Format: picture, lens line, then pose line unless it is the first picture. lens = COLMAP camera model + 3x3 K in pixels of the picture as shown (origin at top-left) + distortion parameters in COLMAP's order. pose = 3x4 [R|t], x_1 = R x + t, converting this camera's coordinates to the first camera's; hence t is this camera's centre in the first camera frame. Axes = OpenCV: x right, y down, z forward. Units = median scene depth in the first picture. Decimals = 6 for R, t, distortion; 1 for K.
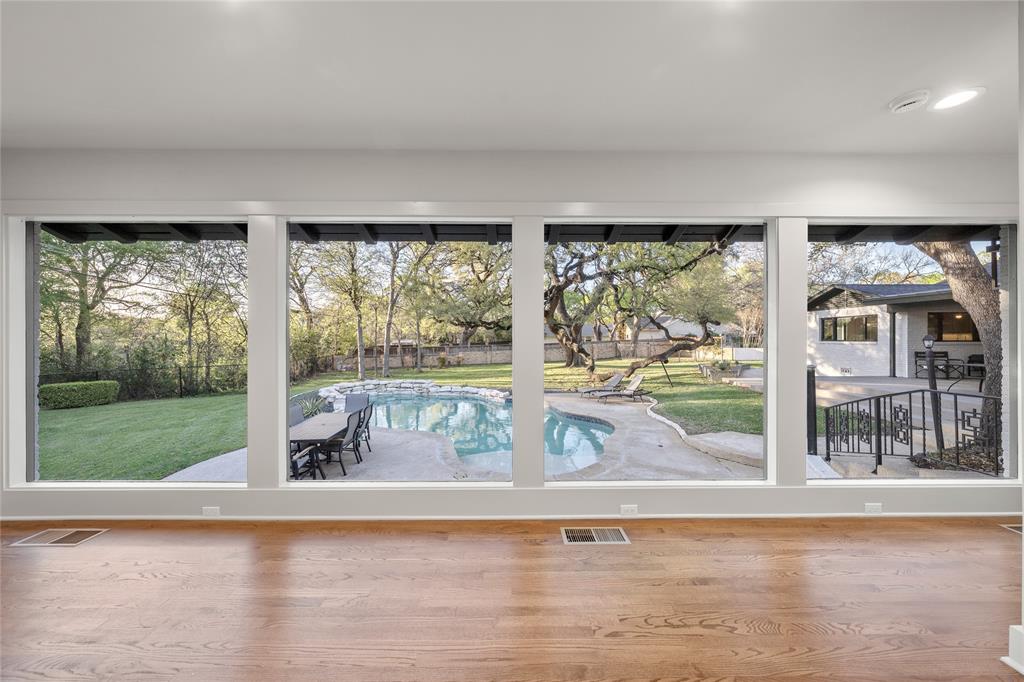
lens RADIAL K [[345.9, 0, 512.0], [0, 345.9, 341.0], [0, 0, 1]] dist [-0.000884, -0.000099]
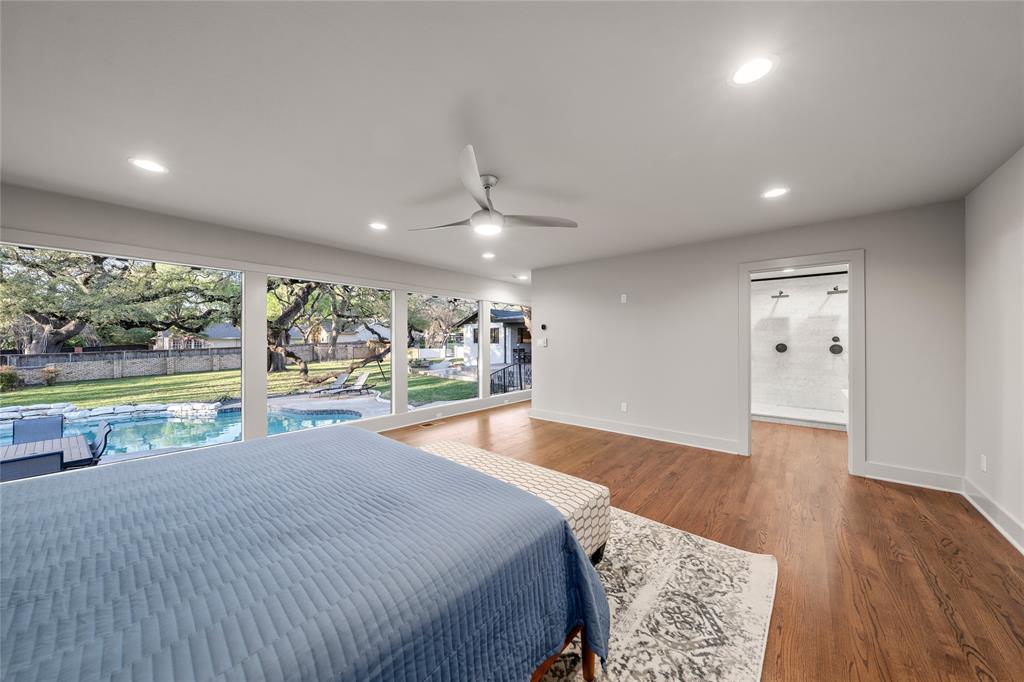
lens RADIAL K [[345.9, 0, 512.0], [0, 345.9, 341.0], [0, 0, 1]] dist [-0.000884, -0.000099]
pose [[0.651462, -0.001270, 0.758680, -0.183288], [0.006578, 0.999970, -0.003974, -0.002871], [-0.758653, 0.007579, 0.651451, -0.151774]]
